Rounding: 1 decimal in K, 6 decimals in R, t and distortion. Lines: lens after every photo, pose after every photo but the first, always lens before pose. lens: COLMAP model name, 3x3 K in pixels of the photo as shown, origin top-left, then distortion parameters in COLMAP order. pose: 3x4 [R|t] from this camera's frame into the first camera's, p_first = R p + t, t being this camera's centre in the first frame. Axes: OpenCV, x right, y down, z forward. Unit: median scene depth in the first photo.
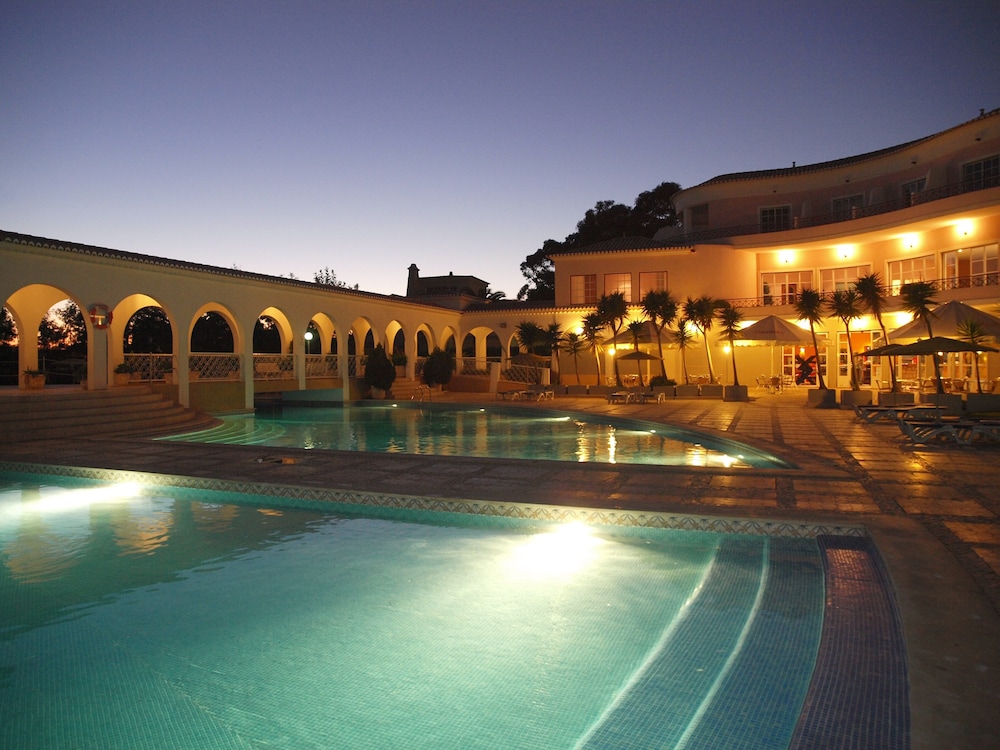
lens RADIAL K [[728.7, 0, 500.0], [0, 728.7, 375.0], [0, 0, 1]] dist [-0.102787, 0.132596]
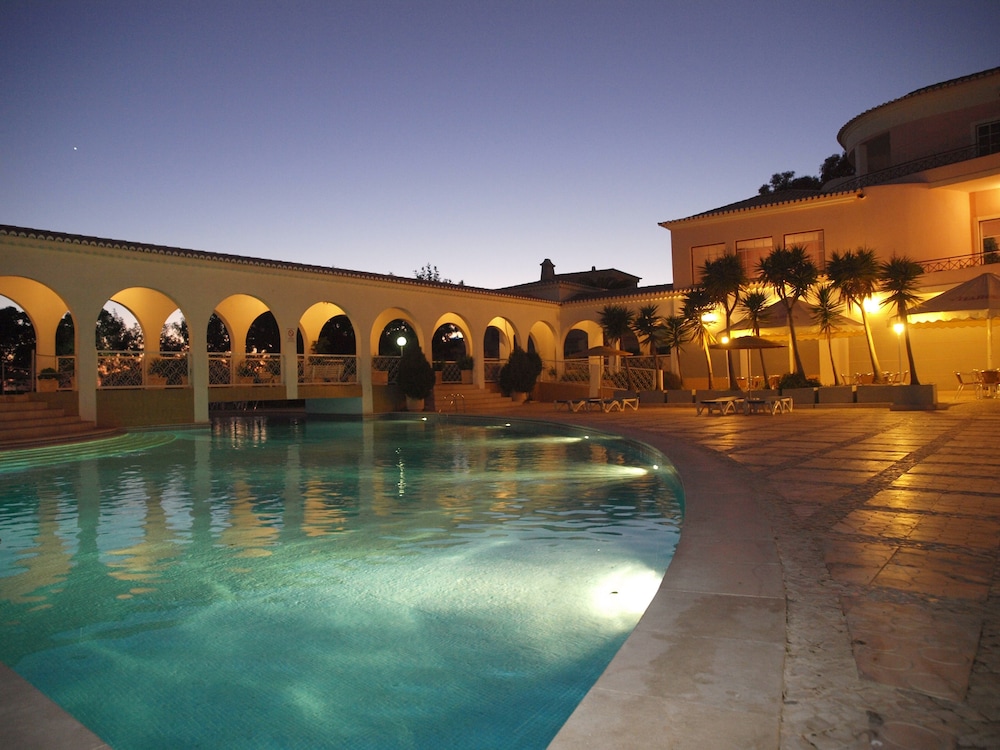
lens RADIAL K [[728.7, 0, 500.0], [0, 728.7, 375.0], [0, 0, 1]] dist [-0.102787, 0.132596]
pose [[0.958376, -0.020596, -0.284767, 0.128070], [0.014703, 0.999632, -0.022815, 0.011792], [0.285131, 0.017678, 0.958325, 0.245553]]
